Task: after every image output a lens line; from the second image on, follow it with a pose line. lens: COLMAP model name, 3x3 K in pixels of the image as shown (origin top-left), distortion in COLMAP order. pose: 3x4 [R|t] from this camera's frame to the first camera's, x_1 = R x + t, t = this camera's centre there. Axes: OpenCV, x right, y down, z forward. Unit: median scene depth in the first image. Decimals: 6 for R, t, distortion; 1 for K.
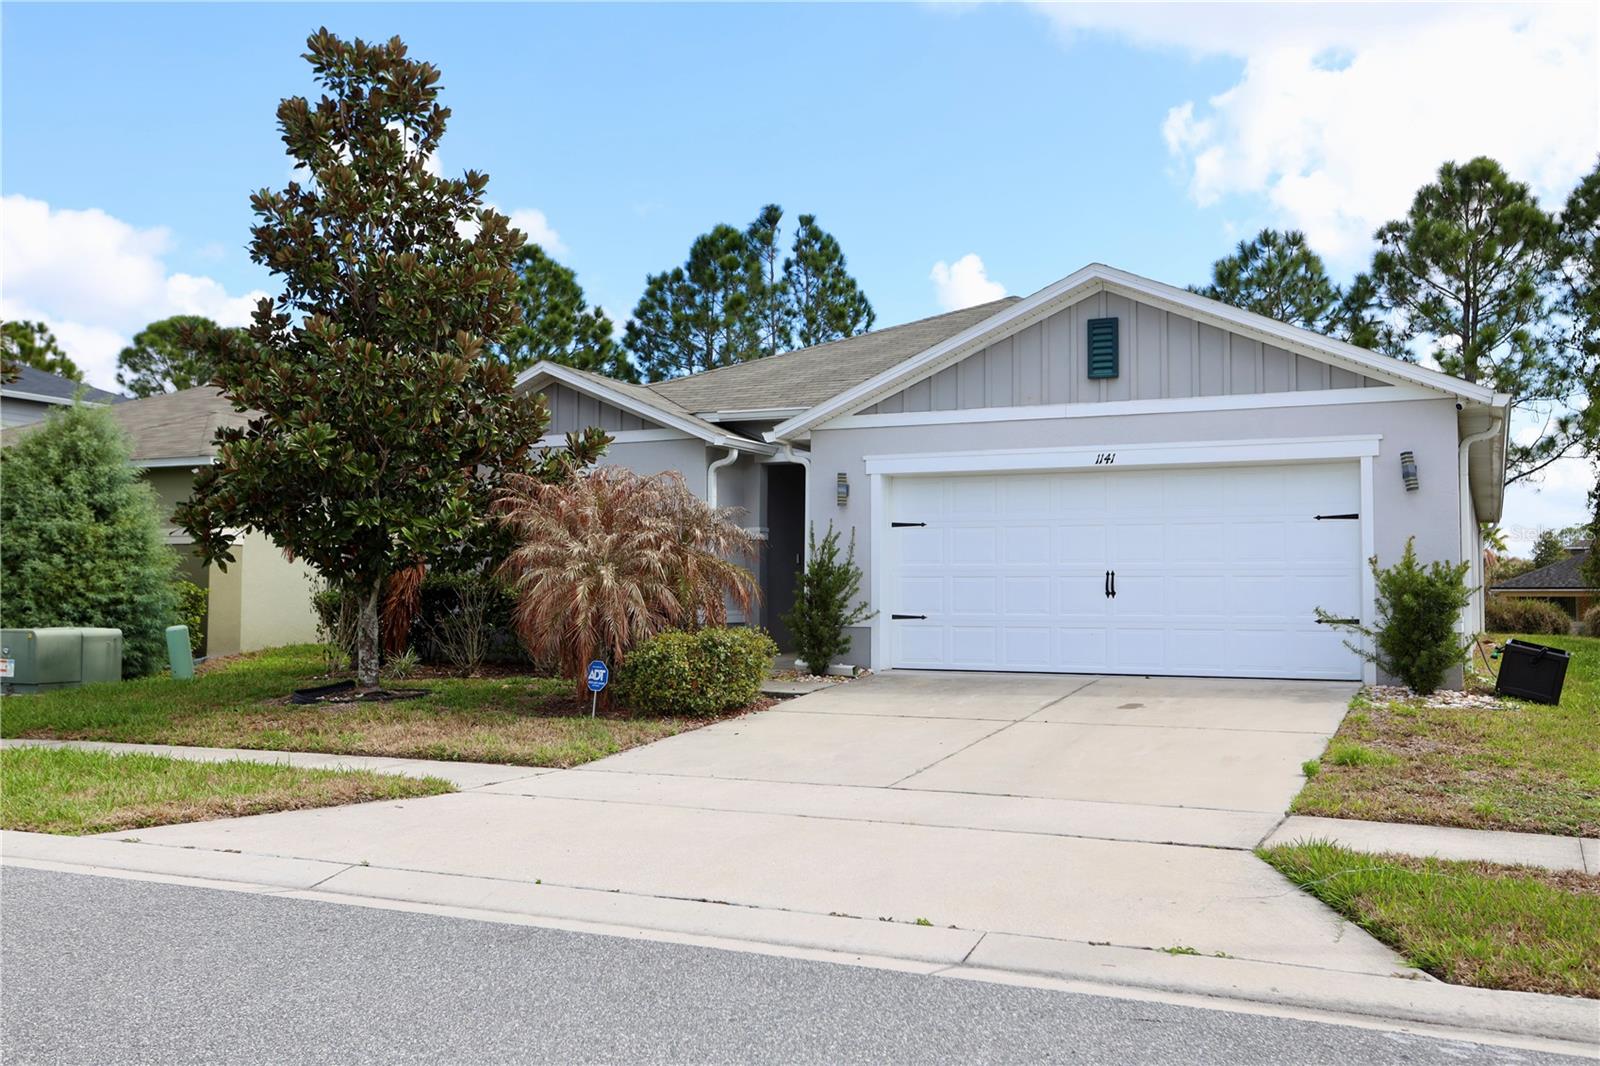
lens RADIAL K [[1389.6, 0, 797.1], [0, 1389.6, 518.1], [0, 0, 1]] dist [0.008163, 0.002347]
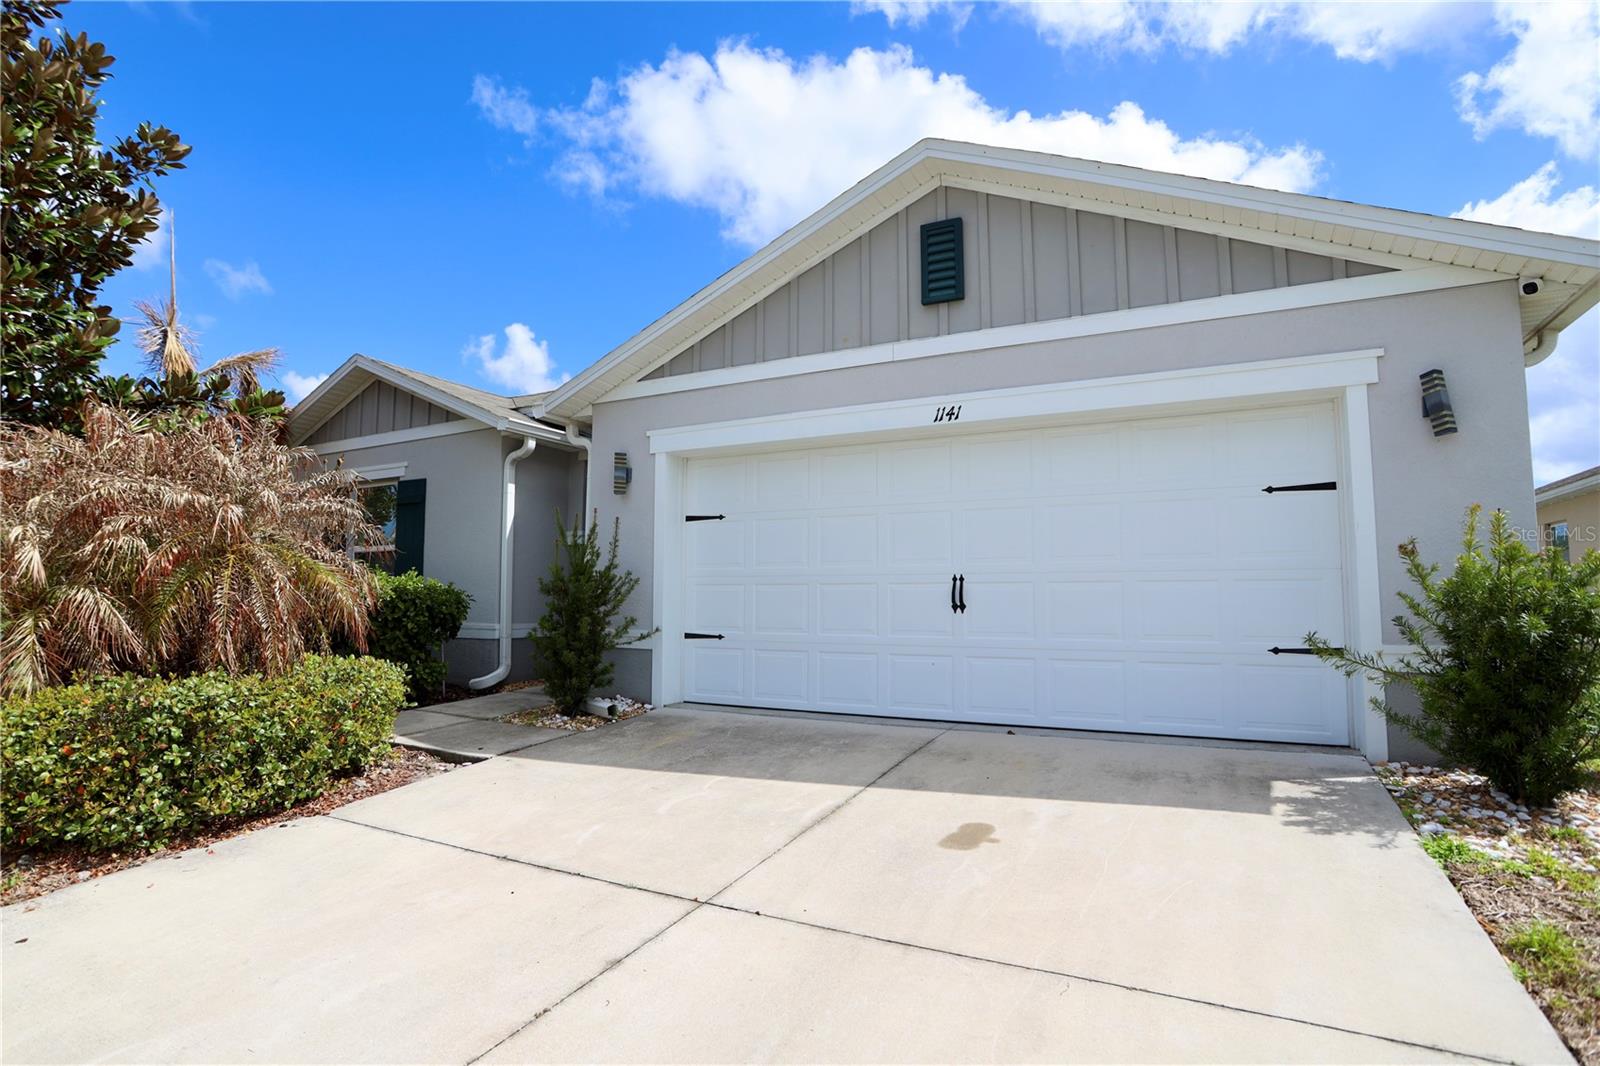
lens RADIAL K [[777.6, 0, 784.9], [0, 777.6, 531.4], [0, 0, 1]] dist [-0.072656, 0.030013]
pose [[0.998329, -0.005919, -0.057484, 0.158631], [0.004208, 0.999546, -0.029843, 0.027123], [0.057634, 0.029551, 0.997900, 0.595793]]
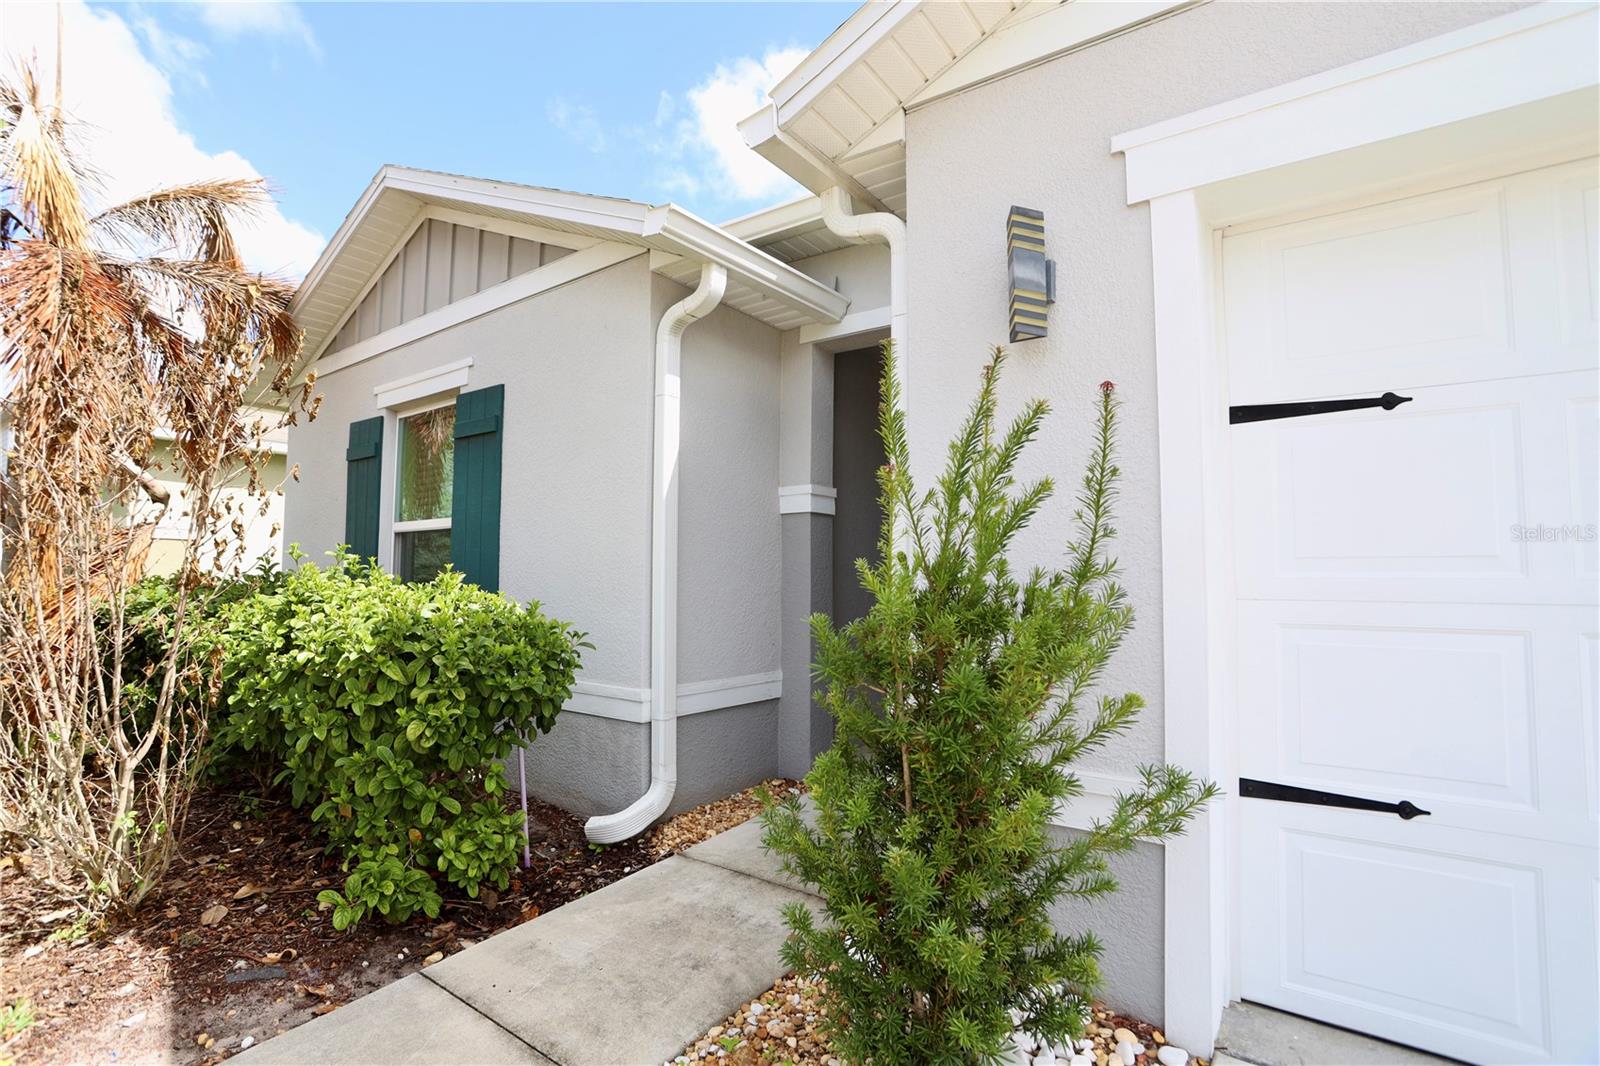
lens RADIAL K [[743.2, 0, 800.0], [0, 743.2, 533.0], [0, 0, 1]] dist [-0.065478, 0.024885]
pose [[0.981230, -0.006696, -0.192727, 0.017970], [0.005176, 0.999951, -0.008386, 0.028537], [0.192774, 0.007231, 0.981217, 0.906957]]
